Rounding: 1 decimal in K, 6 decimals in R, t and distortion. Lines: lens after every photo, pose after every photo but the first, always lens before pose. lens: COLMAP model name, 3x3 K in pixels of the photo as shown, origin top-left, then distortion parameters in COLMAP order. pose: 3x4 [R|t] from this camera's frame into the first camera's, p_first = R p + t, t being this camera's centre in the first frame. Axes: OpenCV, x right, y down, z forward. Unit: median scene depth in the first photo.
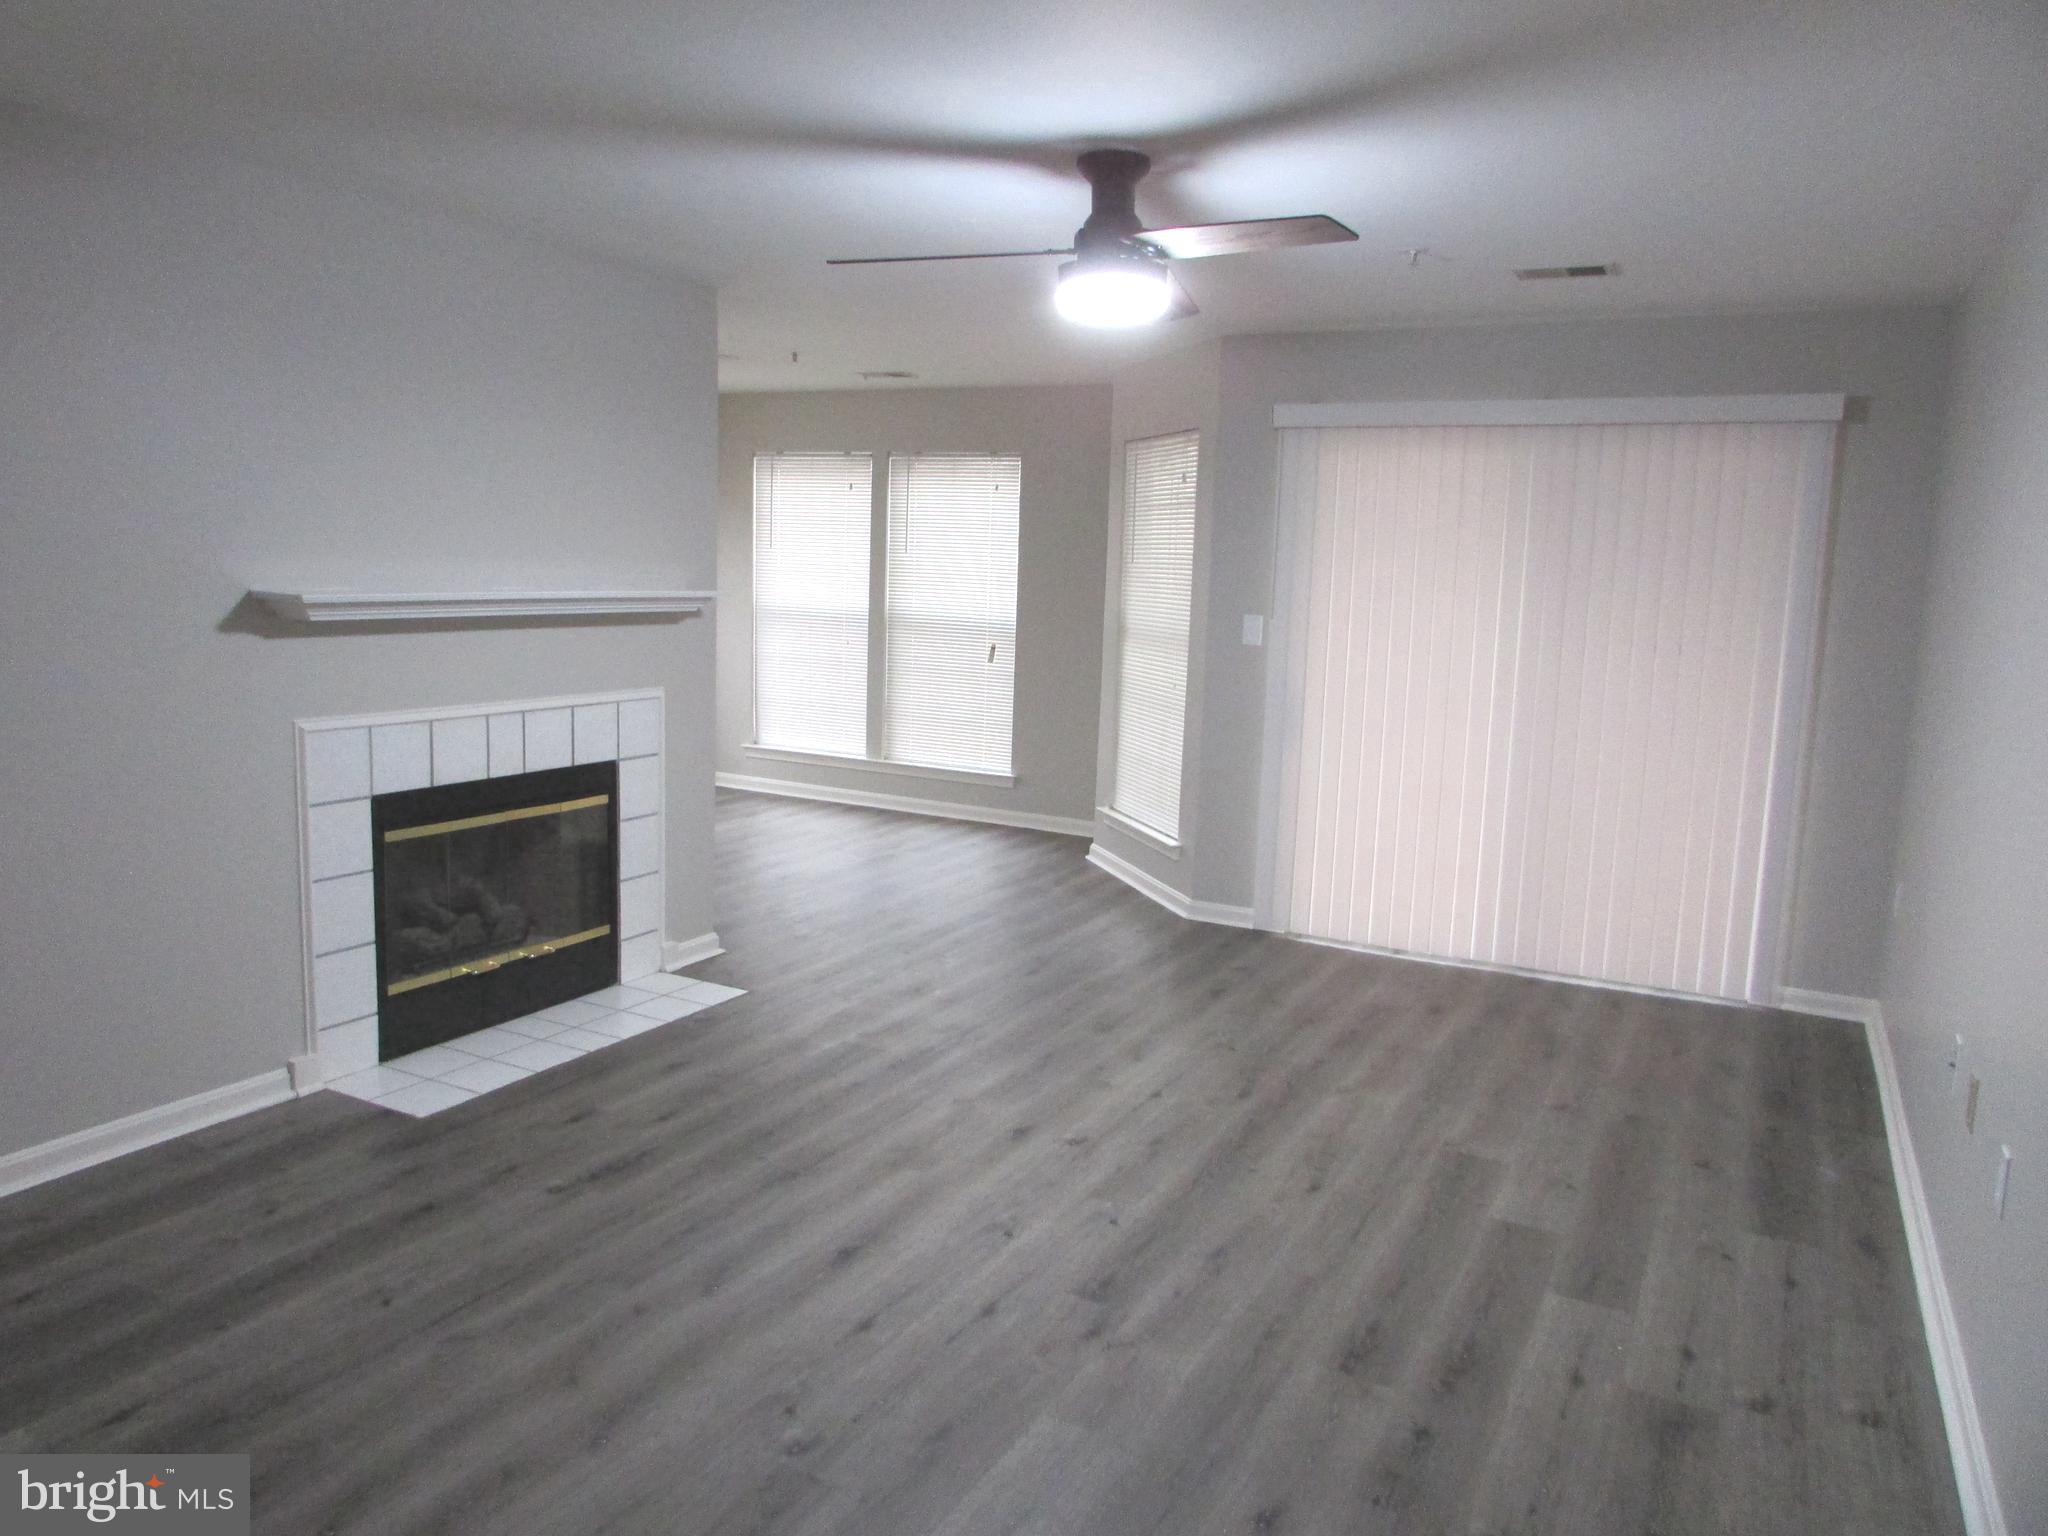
lens RADIAL K [[1418.0, 0, 972.1], [0, 1418.0, 769.1], [0, 0, 1]] dist [0.000616, 0.002678]
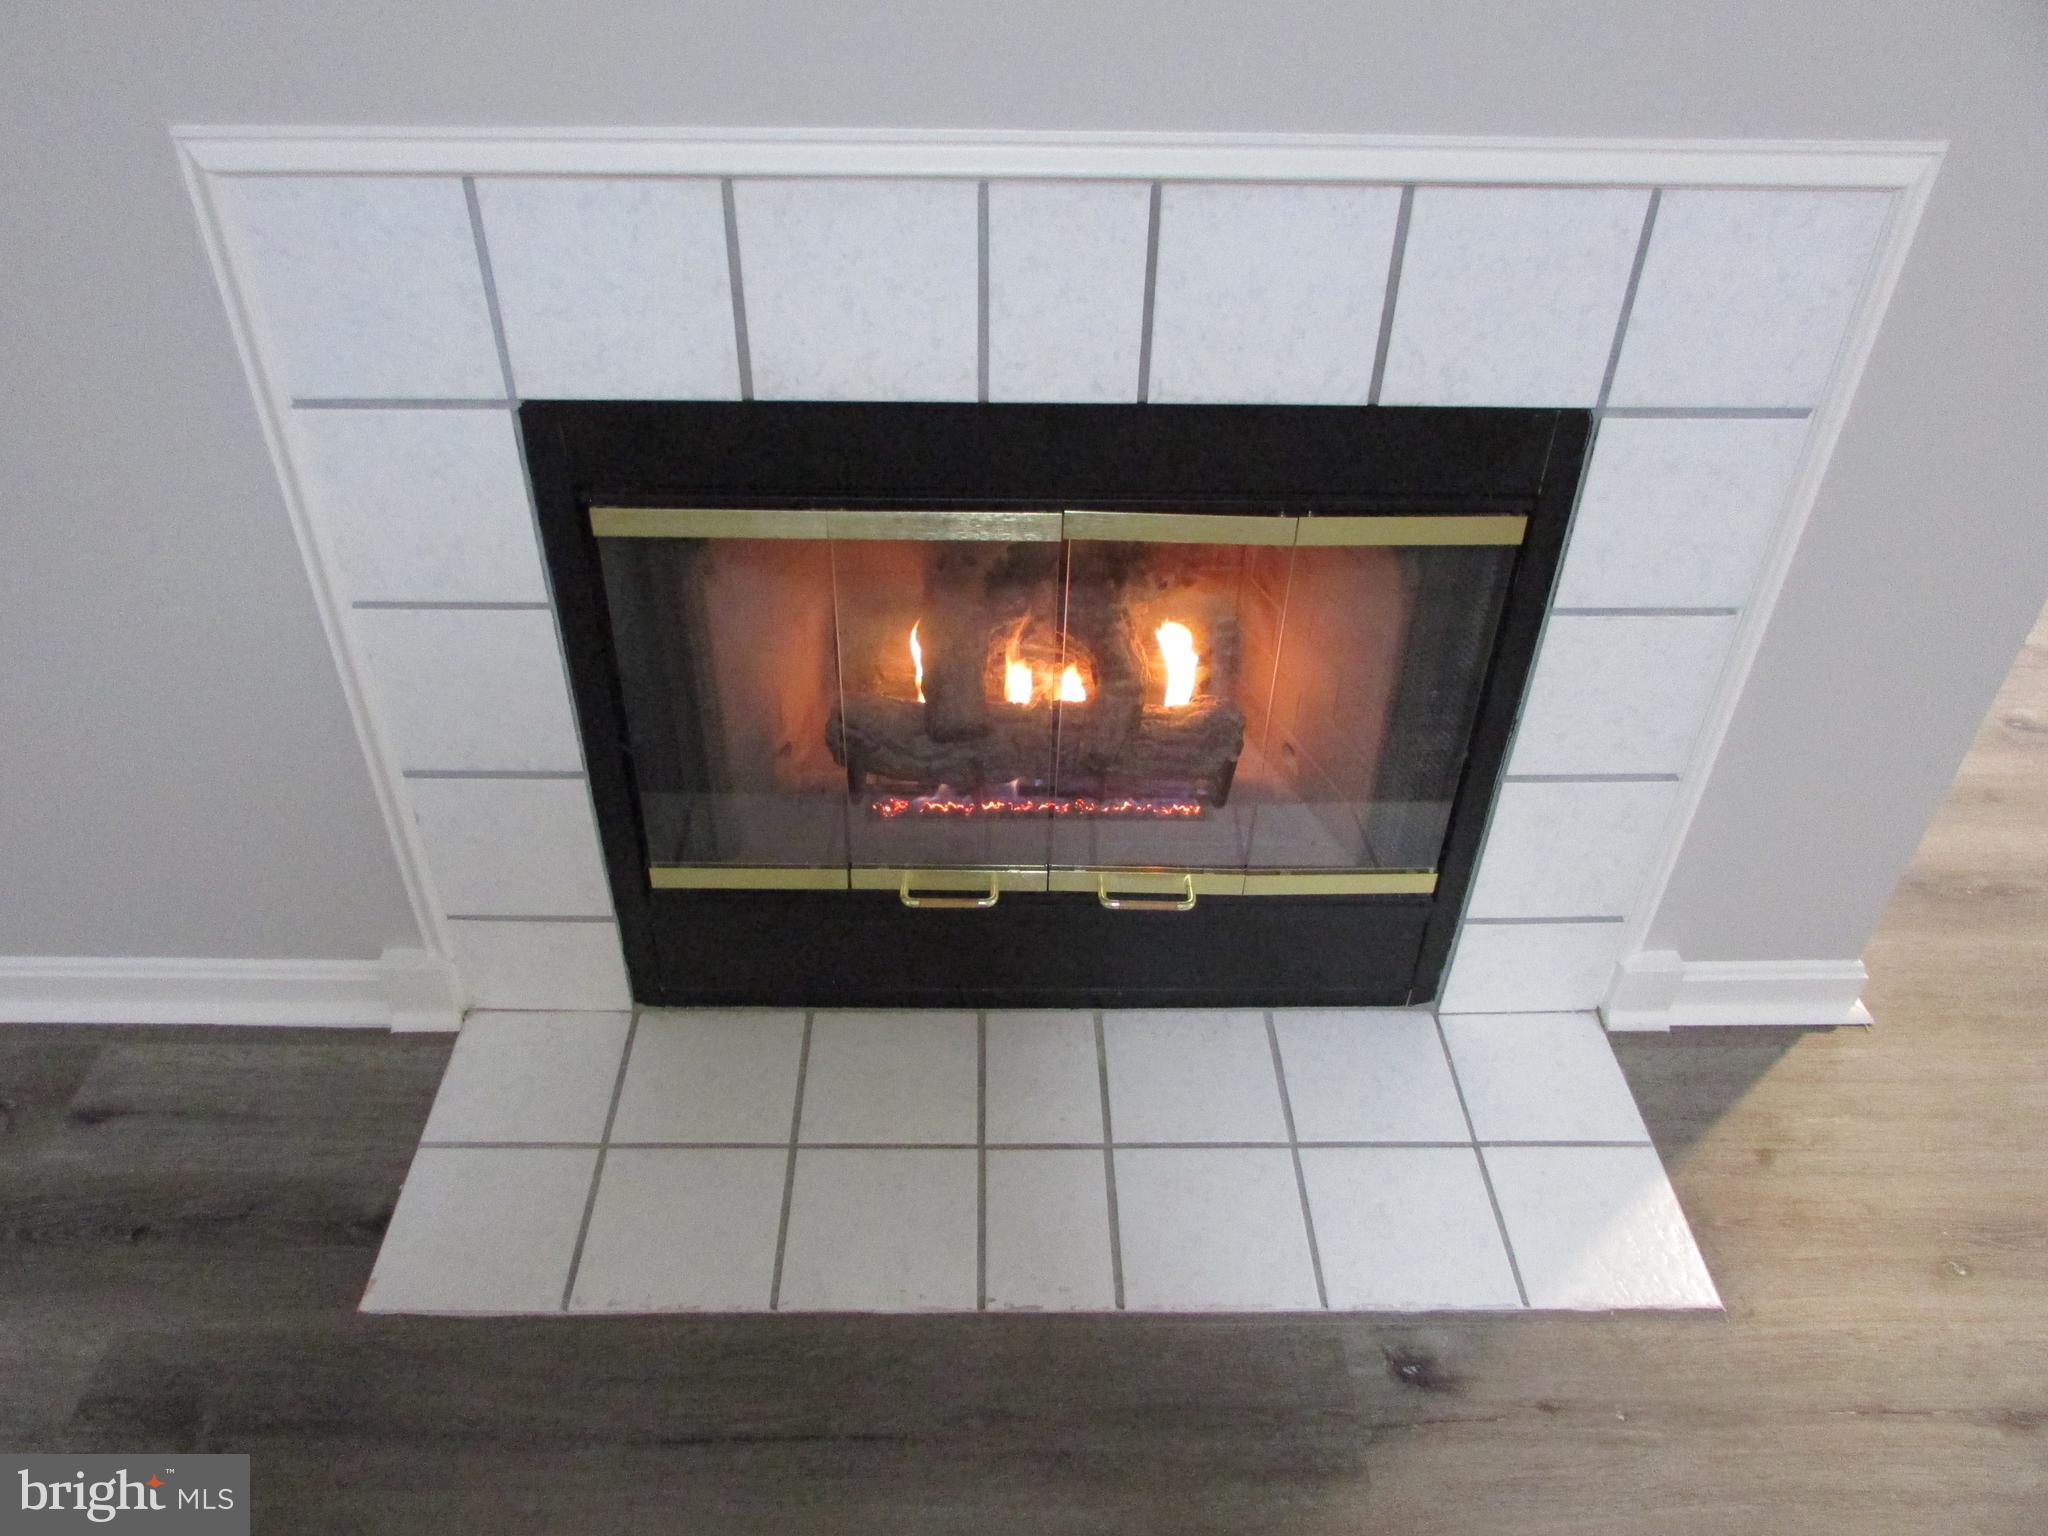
lens RADIAL K [[1465.7, 0, 1016.7], [0, 1465.7, 767.2], [0, 0, 1]] dist [-0.038188, 0.031157]
pose [[0.508916, 0.504797, -0.697270, -0.100726], [-0.123982, 0.844548, 0.520930, -0.099371], [0.851841, -0.178660, 0.492389, 0.954645]]
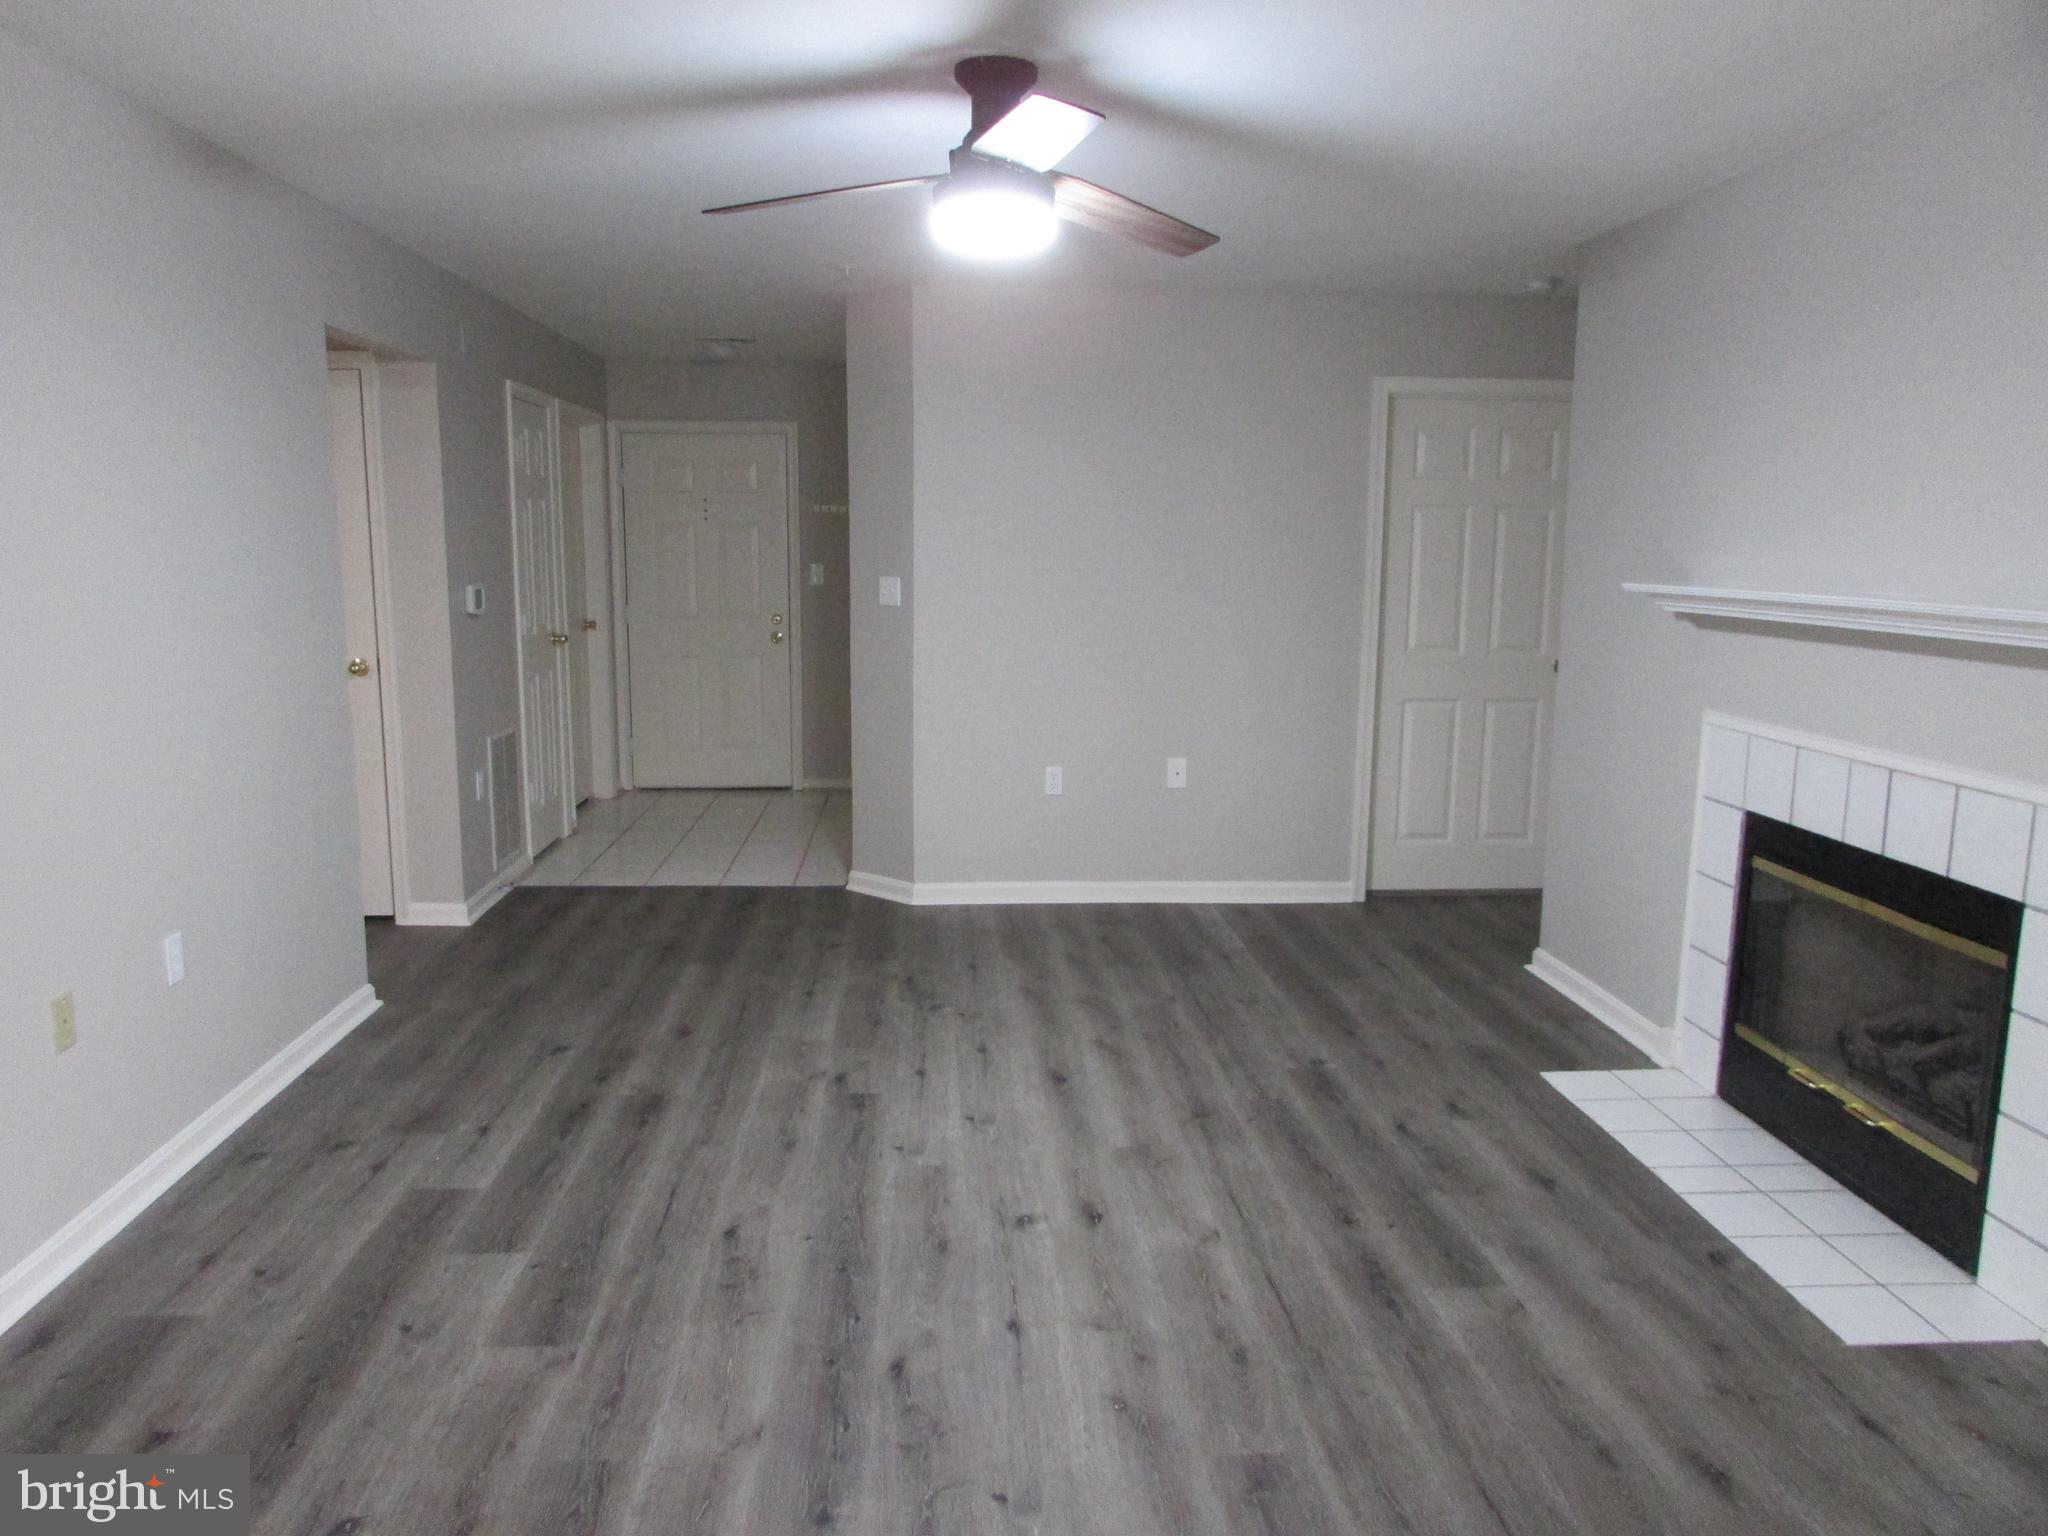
lens RADIAL K [[1465.7, 0, 1016.7], [0, 1465.7, 767.2], [0, 0, 1]] dist [-0.038188, 0.031157]
pose [[-0.832906, 0.035307, -0.552287, 0.518234], [-0.127748, 0.958744, 0.253948, -0.196229], [0.538468, 0.282068, -0.794034, 1.547716]]
